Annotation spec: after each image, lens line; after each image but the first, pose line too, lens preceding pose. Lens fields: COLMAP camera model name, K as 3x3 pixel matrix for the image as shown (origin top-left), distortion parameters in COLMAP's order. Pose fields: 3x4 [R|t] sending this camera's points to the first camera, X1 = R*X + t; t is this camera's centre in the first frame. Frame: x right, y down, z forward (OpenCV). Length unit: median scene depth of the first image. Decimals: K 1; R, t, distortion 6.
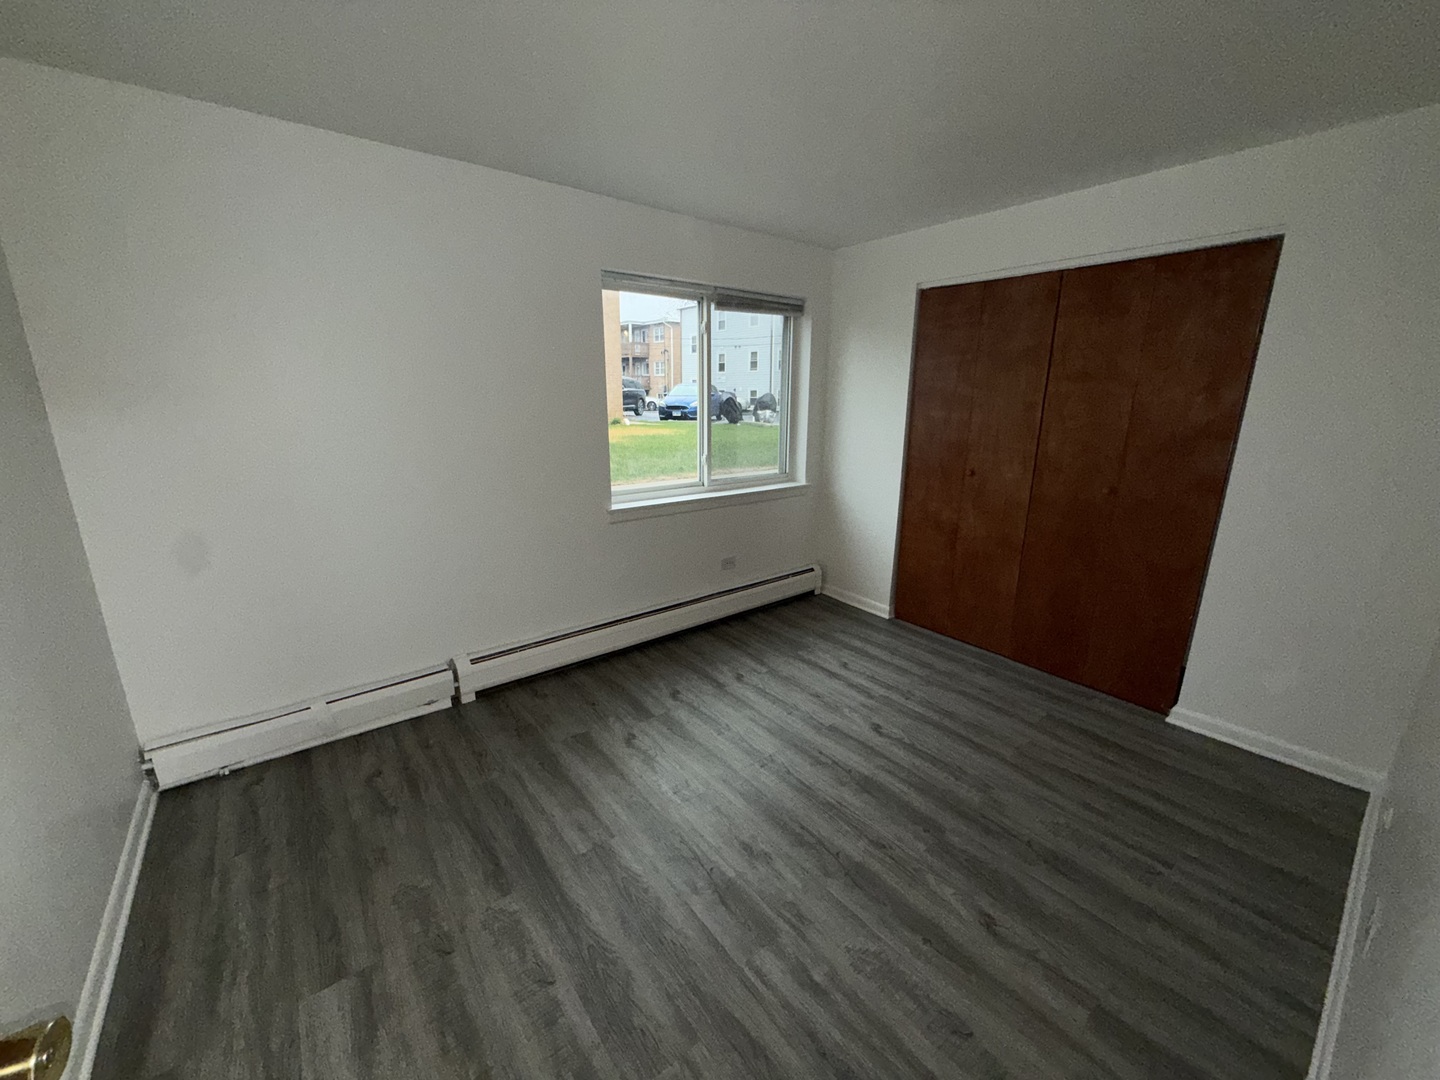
lens RADIAL K [[572.4, 0, 717.0], [0, 572.4, 538.4], [0, 0, 1]] dist [0.000062, 0.000026]
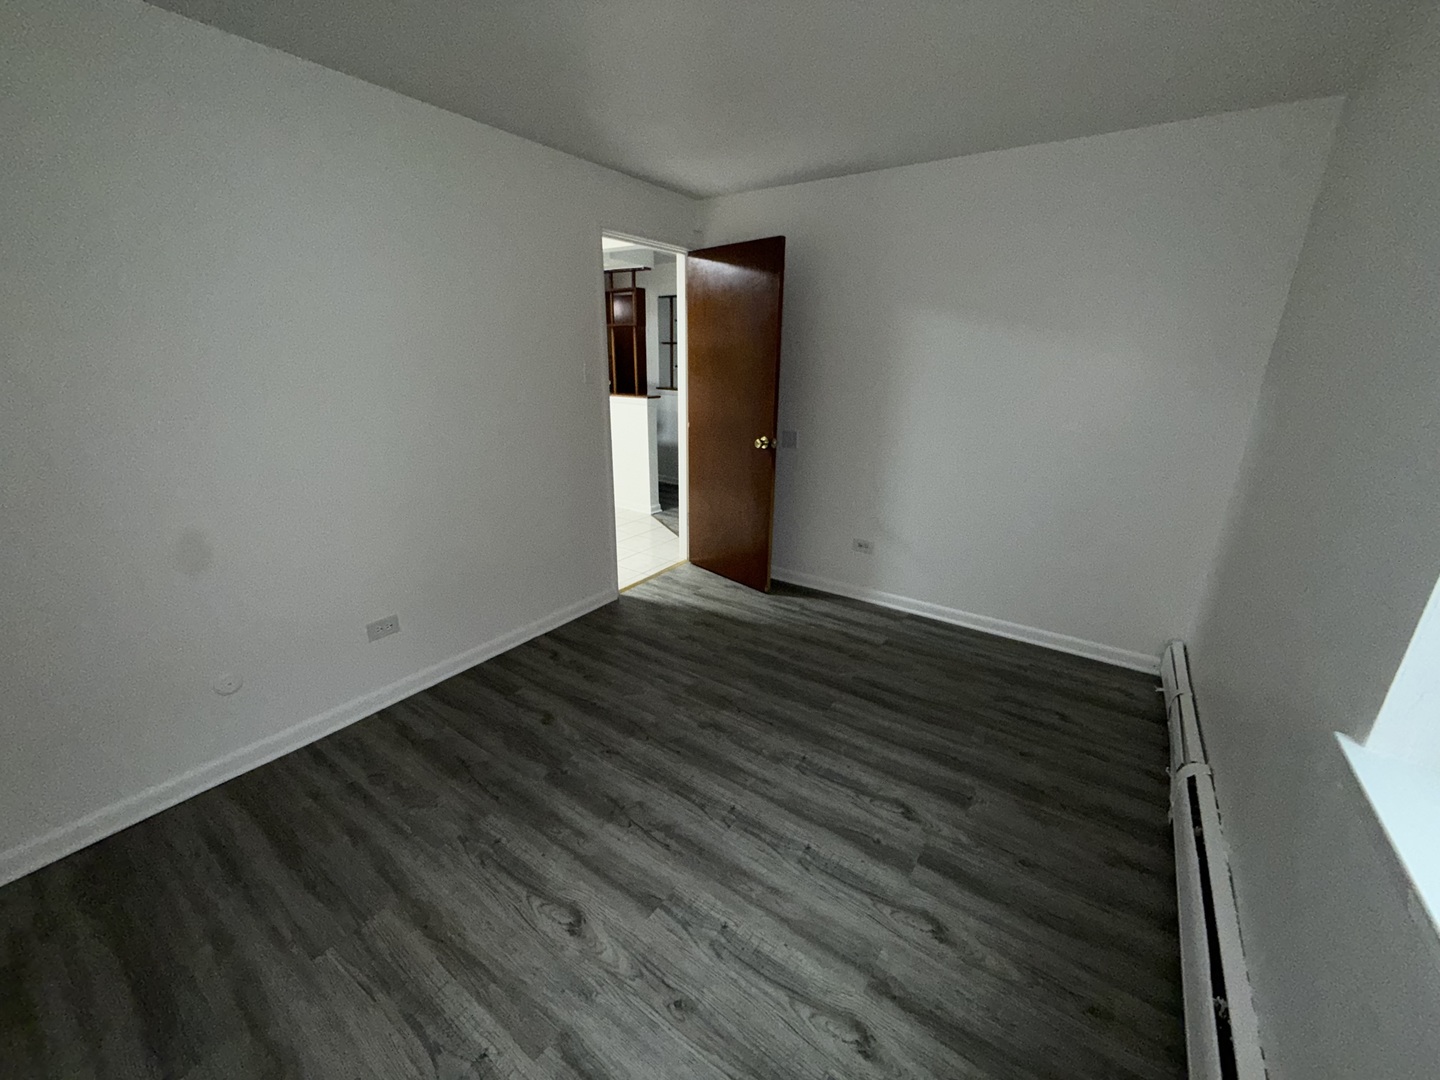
lens RADIAL K [[572.4, 0, 717.0], [0, 572.4, 538.4], [0, 0, 1]] dist [0.000062, 0.000026]
pose [[-0.956820, 0.073542, -0.281225, 0.339362], [-0.087220, 0.850254, 0.519097, -0.410514], [0.277288, 0.521211, -0.807125, 1.608229]]
